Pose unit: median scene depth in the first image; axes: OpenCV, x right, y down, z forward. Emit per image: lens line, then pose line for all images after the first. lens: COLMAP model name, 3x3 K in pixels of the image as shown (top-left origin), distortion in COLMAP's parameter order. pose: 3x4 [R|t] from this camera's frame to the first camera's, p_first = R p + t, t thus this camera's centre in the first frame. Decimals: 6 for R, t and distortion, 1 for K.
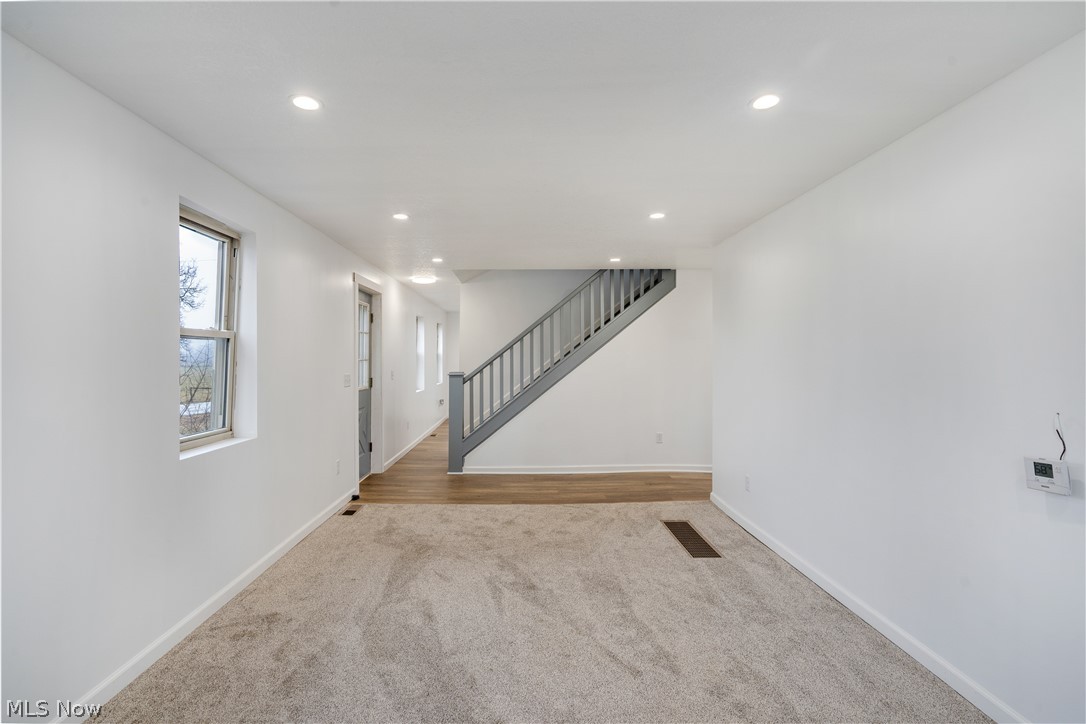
lens RADIAL K [[496.6, 0, 547.8], [0, 496.6, 360.2], [0, 0, 1]] dist [0.000012, 0.000346]
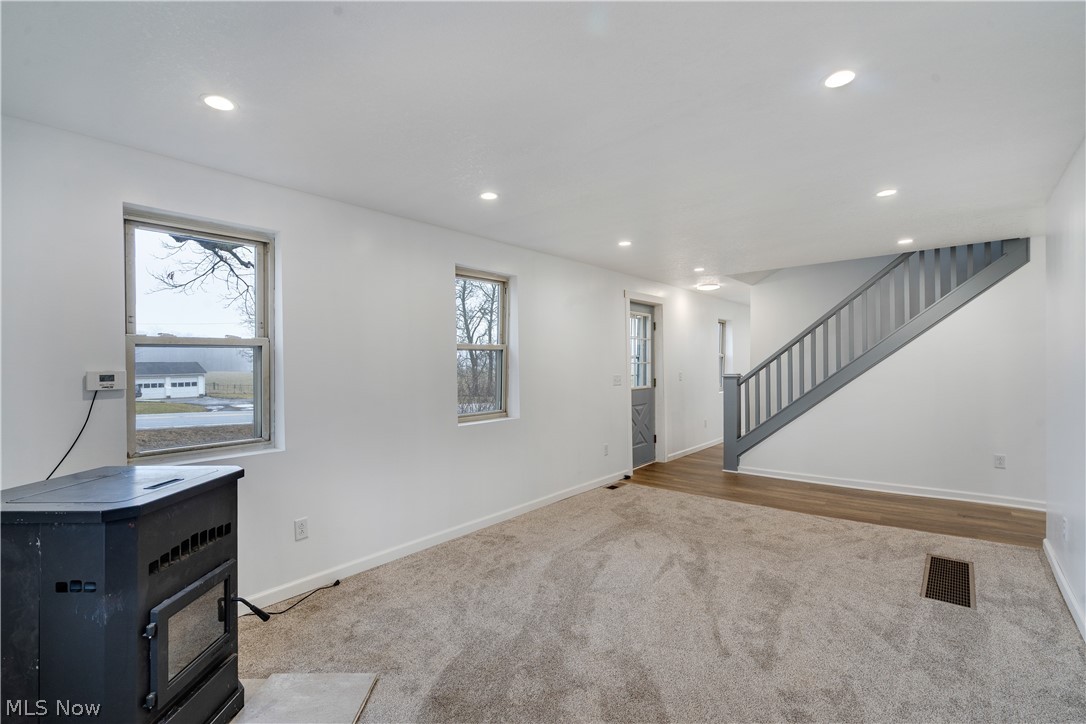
lens RADIAL K [[496.6, 0, 571.5], [0, 496.6, 373.6], [0, 0, 1]] dist [0.000012, 0.000346]
pose [[0.777185, 0.006857, -0.629235, 0.295272], [0.008214, 0.999745, 0.021040, -0.001526], [0.629219, -0.021520, 0.776930, -0.015920]]
